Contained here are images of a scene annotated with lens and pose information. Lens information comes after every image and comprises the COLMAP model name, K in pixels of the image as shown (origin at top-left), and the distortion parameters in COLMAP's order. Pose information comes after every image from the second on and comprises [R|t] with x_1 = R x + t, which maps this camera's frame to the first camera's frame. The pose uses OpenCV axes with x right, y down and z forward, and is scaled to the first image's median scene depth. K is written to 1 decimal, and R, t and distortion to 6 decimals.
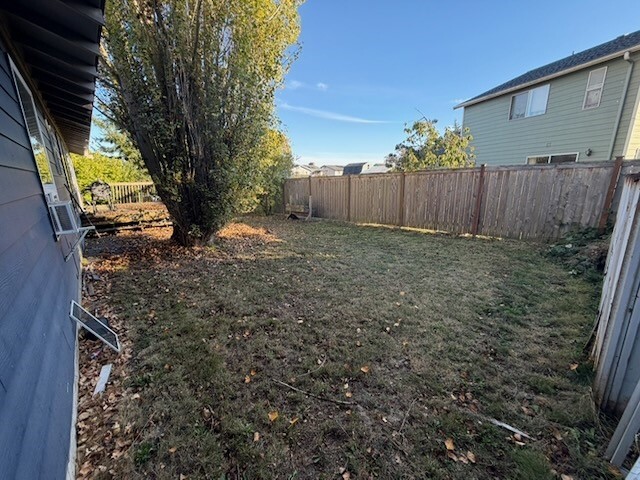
lens RADIAL K [[255.2, 0, 320.0], [0, 255.2, 240.1], [0, 0, 1]] dist [0.001033, 0.000186]
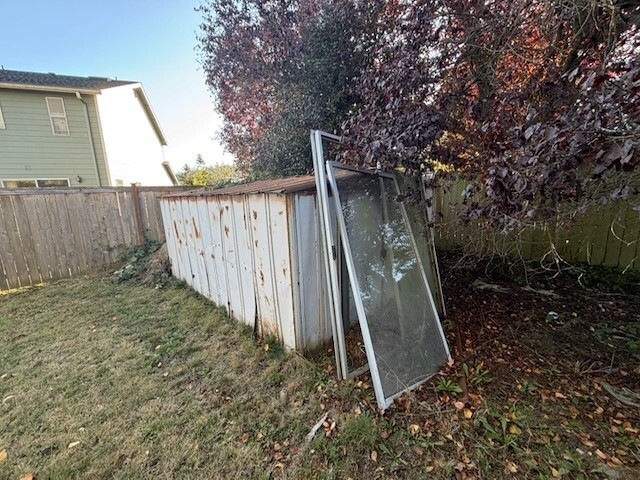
lens RADIAL K [[255.2, 0, 319.6], [0, 255.2, 238.7], [0, 0, 1]] dist [0.001033, 0.000186]
pose [[-0.028851, -0.169024, 0.985190, -0.060311], [0.271392, 0.947253, 0.170463, -0.063599], [-0.962036, 0.272290, 0.018542, 0.263341]]
